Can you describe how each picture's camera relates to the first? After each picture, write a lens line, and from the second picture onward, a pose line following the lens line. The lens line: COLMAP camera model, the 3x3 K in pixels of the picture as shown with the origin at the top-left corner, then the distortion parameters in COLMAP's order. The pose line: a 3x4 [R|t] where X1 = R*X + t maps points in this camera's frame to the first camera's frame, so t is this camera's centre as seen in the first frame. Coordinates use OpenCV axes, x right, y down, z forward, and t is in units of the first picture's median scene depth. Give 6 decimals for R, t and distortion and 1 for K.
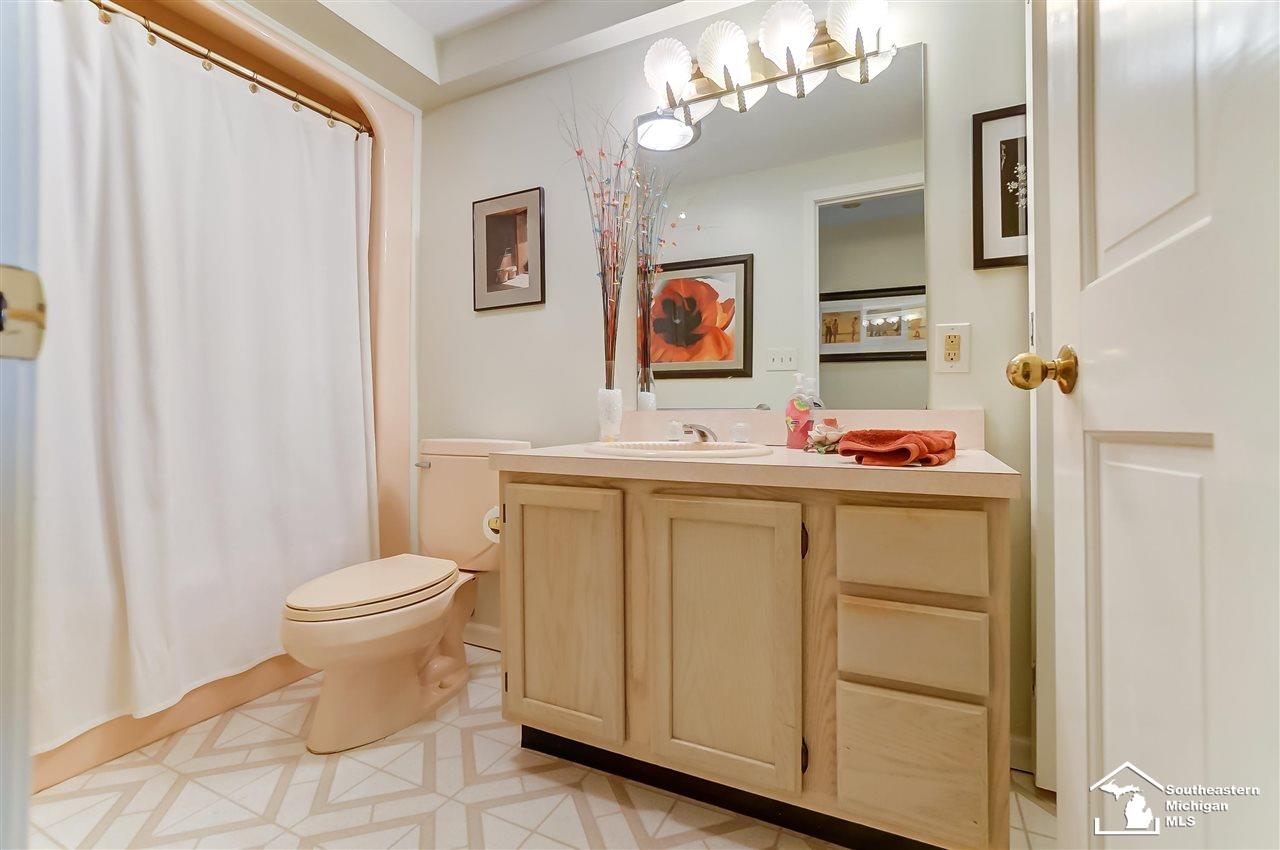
lens RADIAL K [[573.0, 0, 634.2], [0, 573.0, 425.1], [0, 0, 1]] dist [-0.029358, 0.011291]
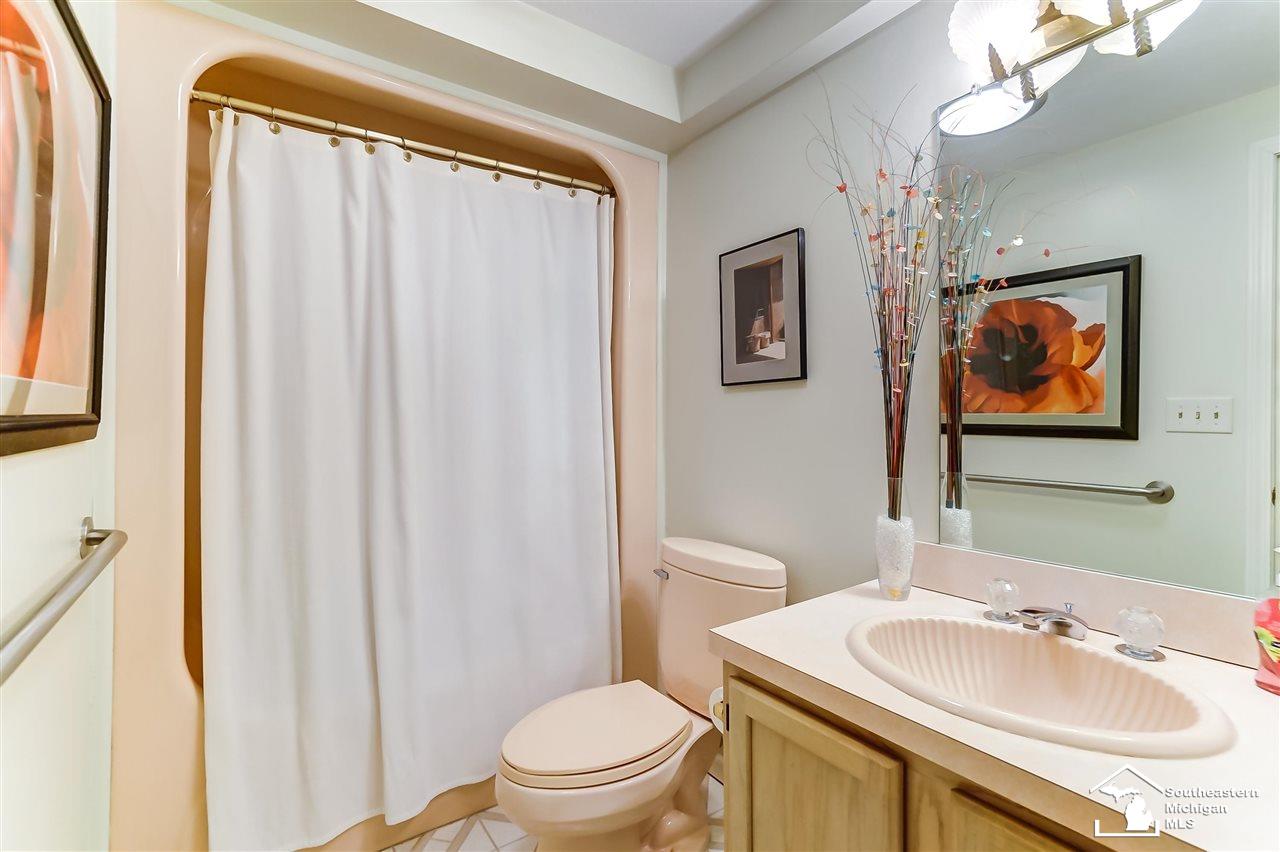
lens RADIAL K [[573.0, 0, 644.6], [0, 573.0, 424.2], [0, 0, 1]] dist [-0.029358, 0.011291]
pose [[0.882401, 0.000460, -0.470499, 0.012819], [-0.000009, 1.000000, 0.000960, -0.159910], [0.470499, -0.000843, 0.882400, 0.235420]]
